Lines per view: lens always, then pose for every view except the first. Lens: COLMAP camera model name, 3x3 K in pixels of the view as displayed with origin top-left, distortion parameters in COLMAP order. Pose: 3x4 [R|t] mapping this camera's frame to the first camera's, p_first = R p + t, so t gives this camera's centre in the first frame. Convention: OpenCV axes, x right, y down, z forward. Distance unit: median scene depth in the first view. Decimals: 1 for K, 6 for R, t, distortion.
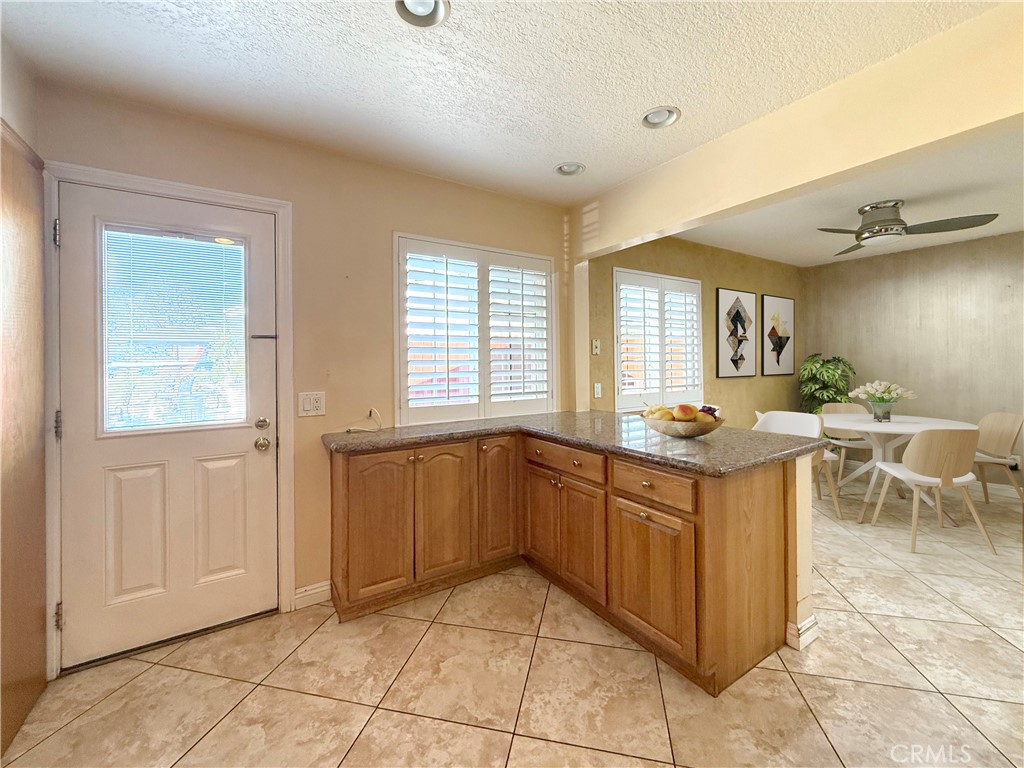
lens RADIAL K [[409.0, 0, 532.4], [0, 409.0, 365.4], [0, 0, 1]] dist [0.002800, 0.000662]
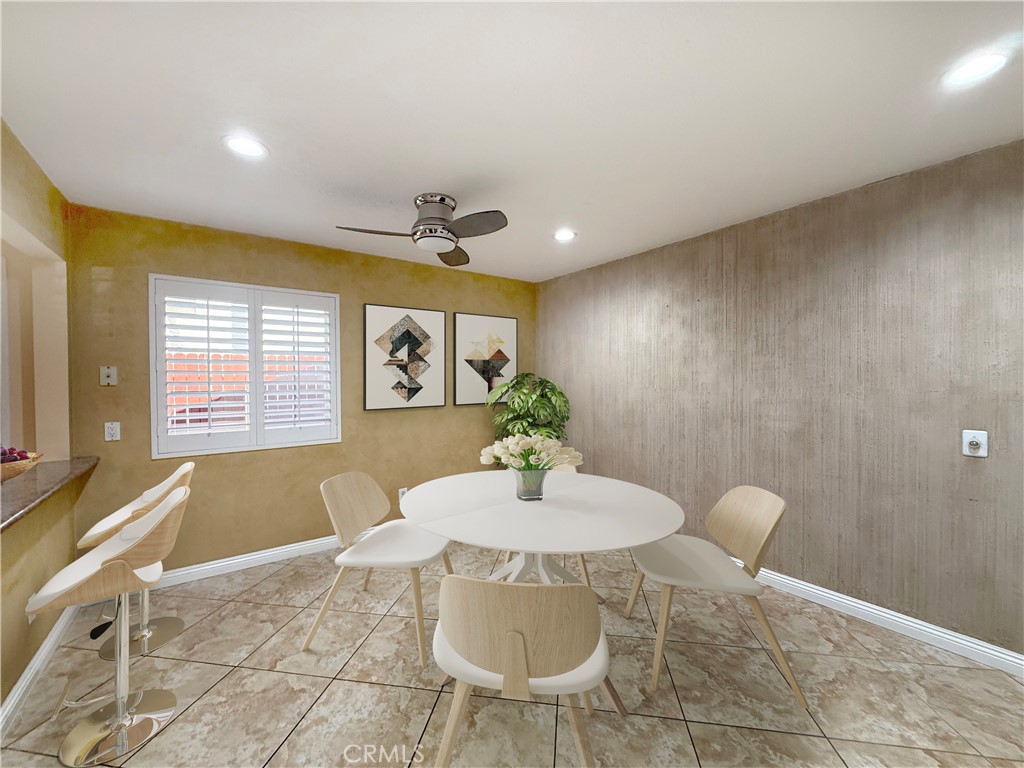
lens RADIAL K [[409.0, 0, 519.6], [0, 409.0, 391.3], [0, 0, 1]] dist [0.002800, 0.000662]
pose [[0.998123, -0.000896, 0.061231, 0.646812], [-0.000082, 0.999872, 0.015979, -0.020487], [-0.061238, -0.015954, 0.997996, 0.124600]]
